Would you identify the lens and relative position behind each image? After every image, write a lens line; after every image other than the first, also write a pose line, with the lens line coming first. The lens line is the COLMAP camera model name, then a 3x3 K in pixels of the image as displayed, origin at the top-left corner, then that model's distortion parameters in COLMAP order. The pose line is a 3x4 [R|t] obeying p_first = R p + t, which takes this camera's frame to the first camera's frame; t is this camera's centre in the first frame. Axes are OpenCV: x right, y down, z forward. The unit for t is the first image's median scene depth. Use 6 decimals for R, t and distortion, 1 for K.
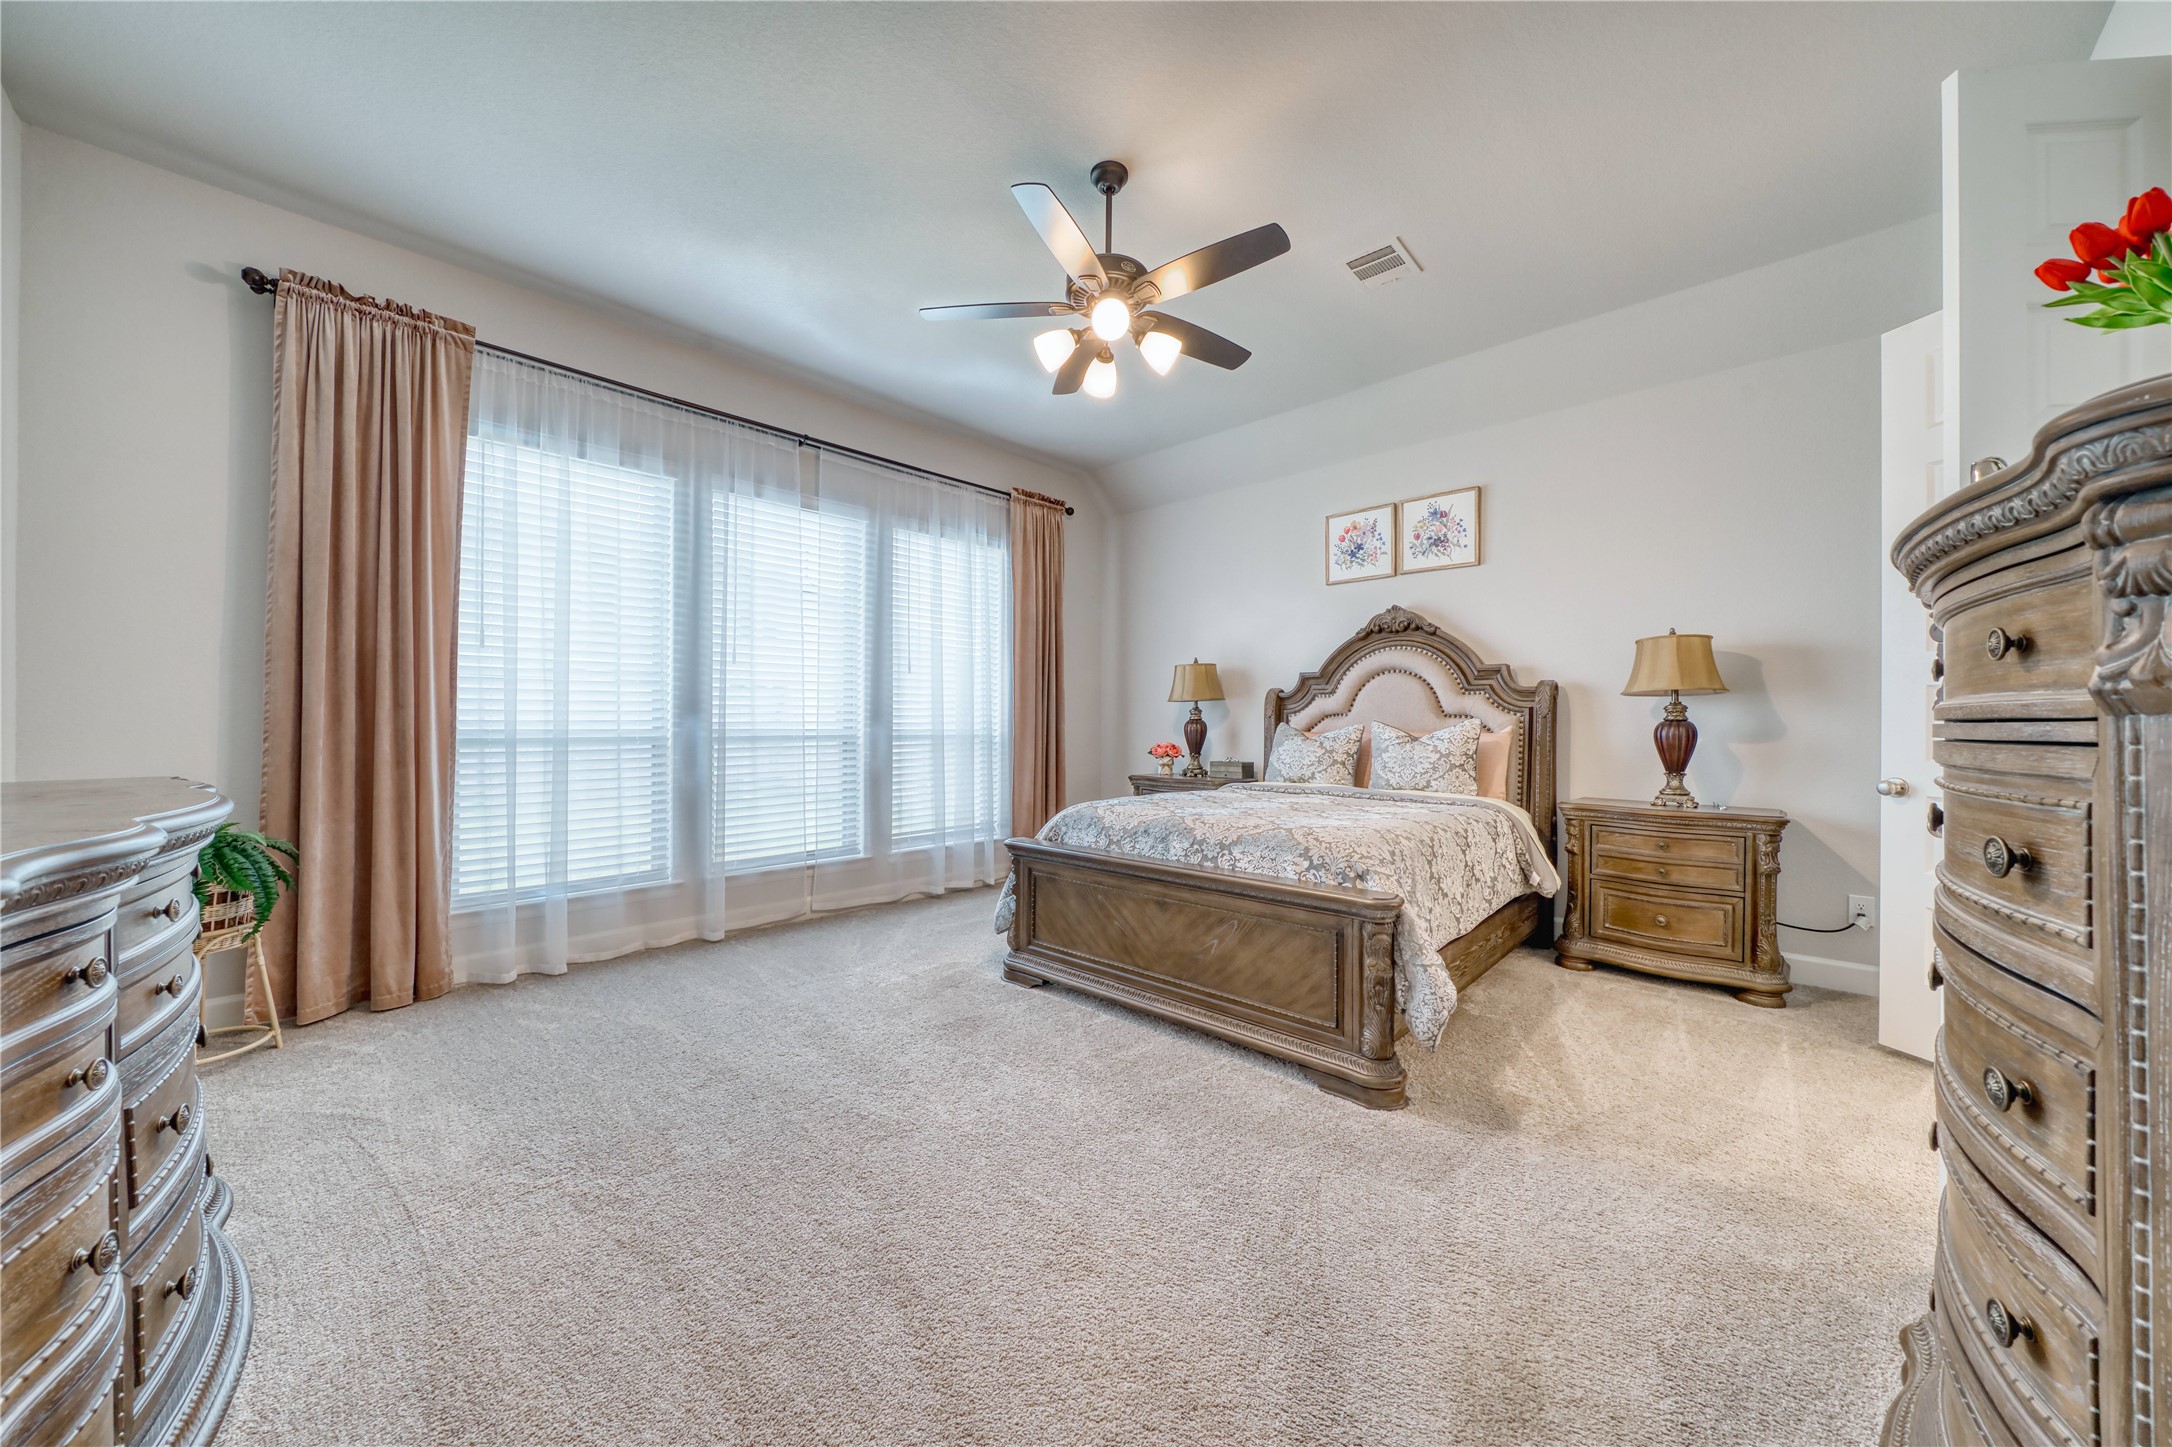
lens RADIAL K [[762.2, 0, 1087.0], [0, 762.2, 726.5], [0, 0, 1]] dist [-0.008090, 0.000658]
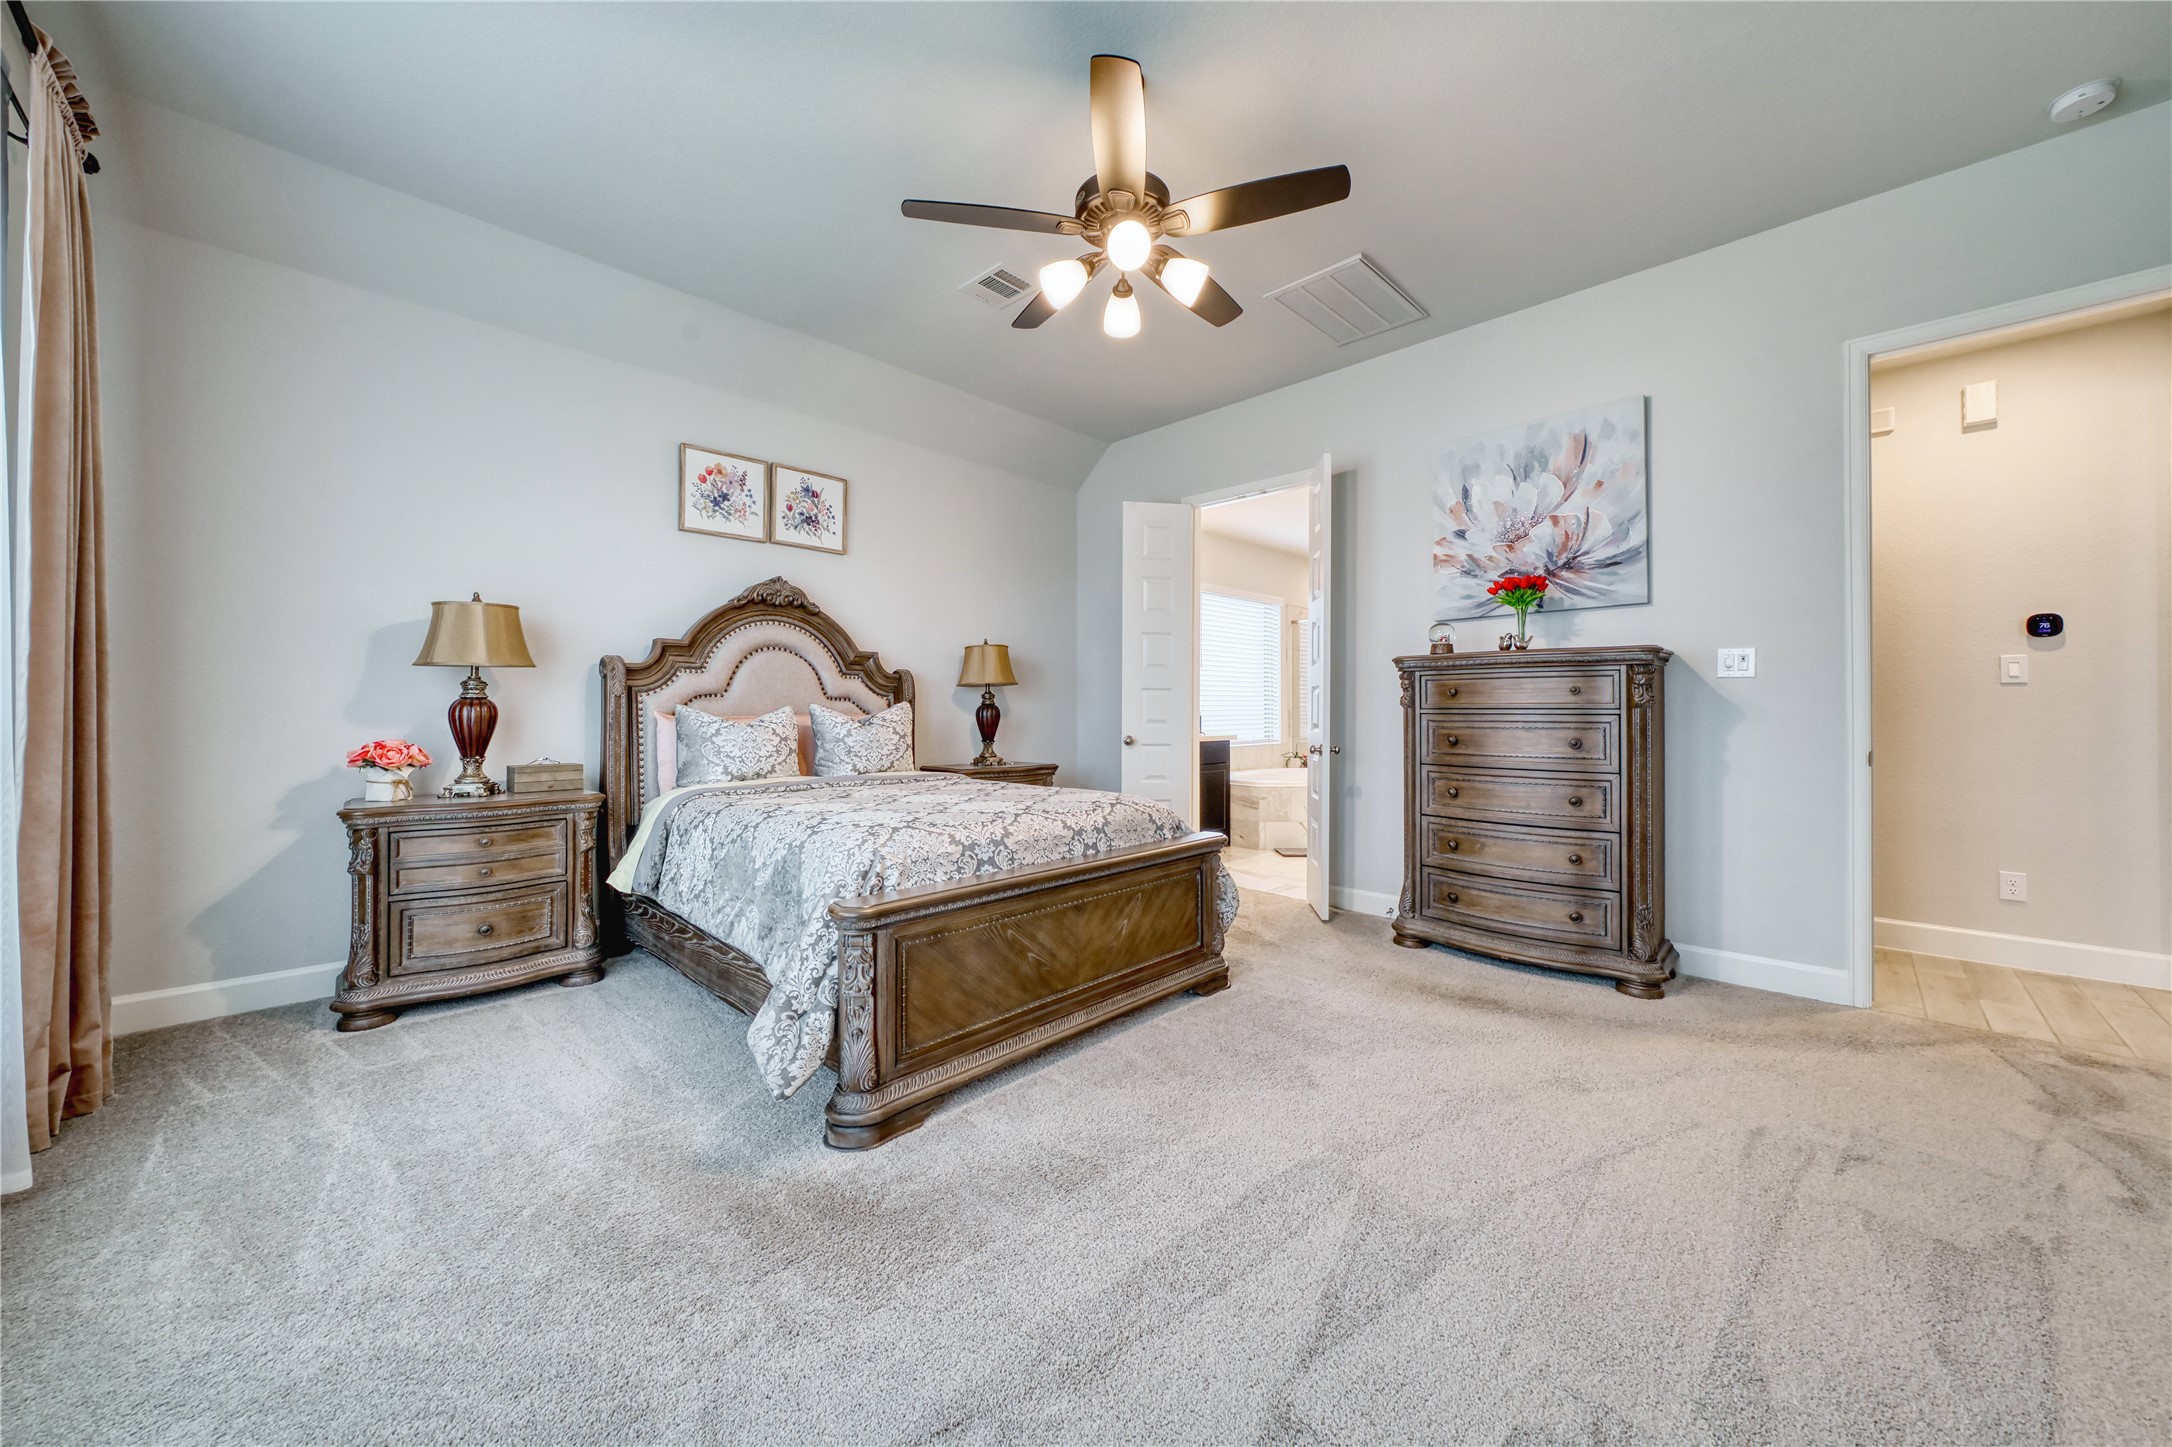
lens RADIAL K [[762.2, 0, 1100.3], [0, 762.2, 710.4], [0, 0, 1]] dist [-0.008090, 0.000658]
pose [[0.026317, -0.006571, 0.999632, -0.508749], [-0.001491, 0.999977, 0.006612, -0.005153], [-0.999653, -0.001664, 0.026307, 0.599418]]
